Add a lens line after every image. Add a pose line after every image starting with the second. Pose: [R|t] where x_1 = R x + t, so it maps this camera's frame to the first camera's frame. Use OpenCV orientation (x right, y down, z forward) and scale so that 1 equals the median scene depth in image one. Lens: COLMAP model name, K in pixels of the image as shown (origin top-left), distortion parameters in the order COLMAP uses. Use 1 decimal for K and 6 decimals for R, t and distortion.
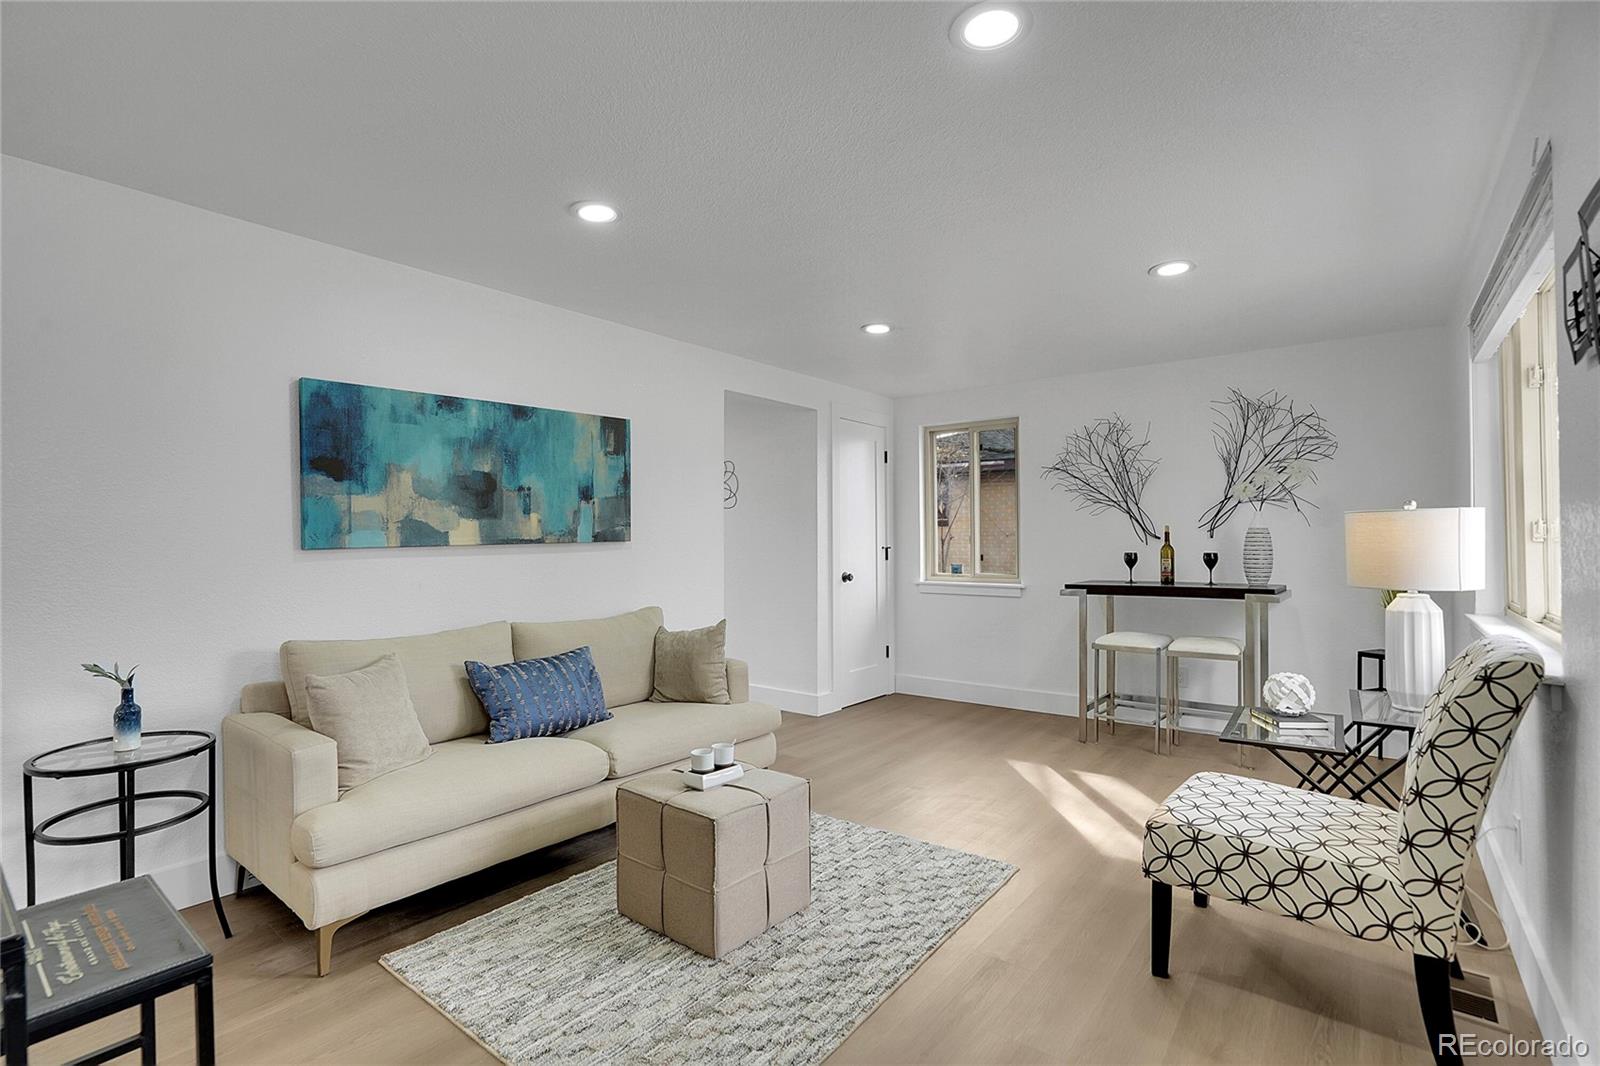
lens RADIAL K [[742.6, 0, 796.6], [0, 742.6, 533.3], [0, 0, 1]] dist [-0.041459, 0.004823]
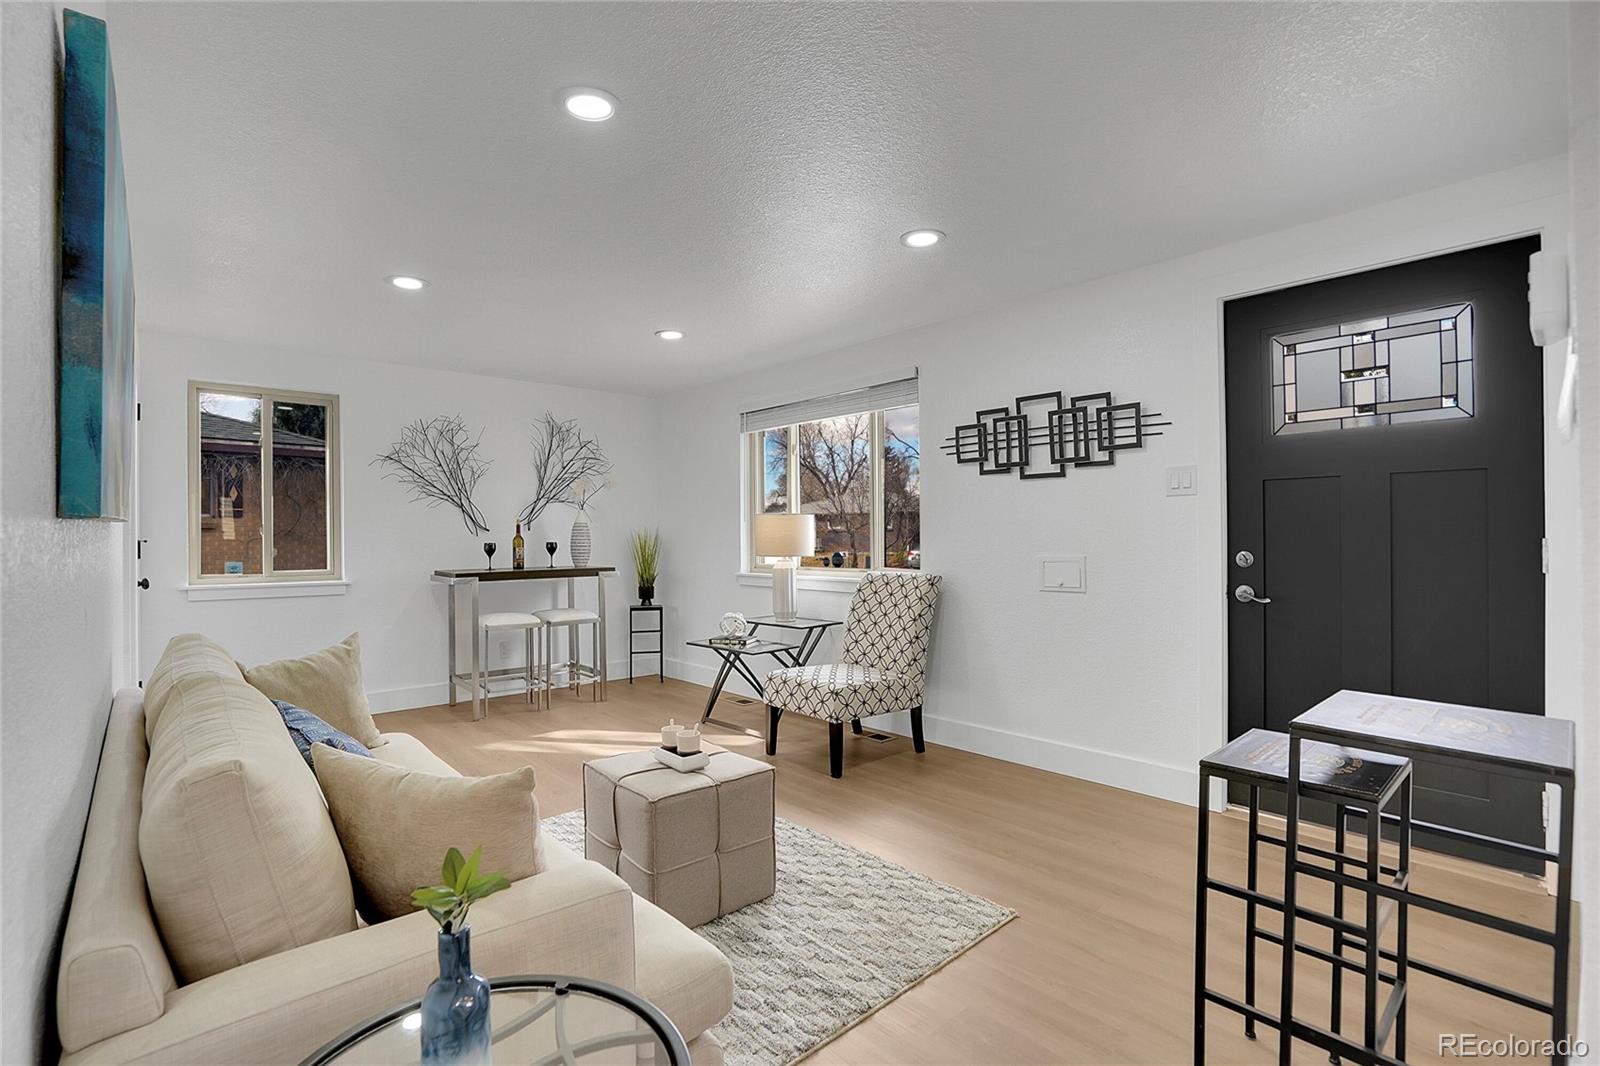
lens RADIAL K [[742.6, 0, 794.6], [0, 742.6, 531.9], [0, 0, 1]] dist [-0.041459, 0.004823]
pose [[0.175232, 0.006380, 0.984506, -0.571262], [-0.006397, 0.999965, -0.005342, 0.012562], [-0.984506, -0.005362, 0.175267, 0.354386]]
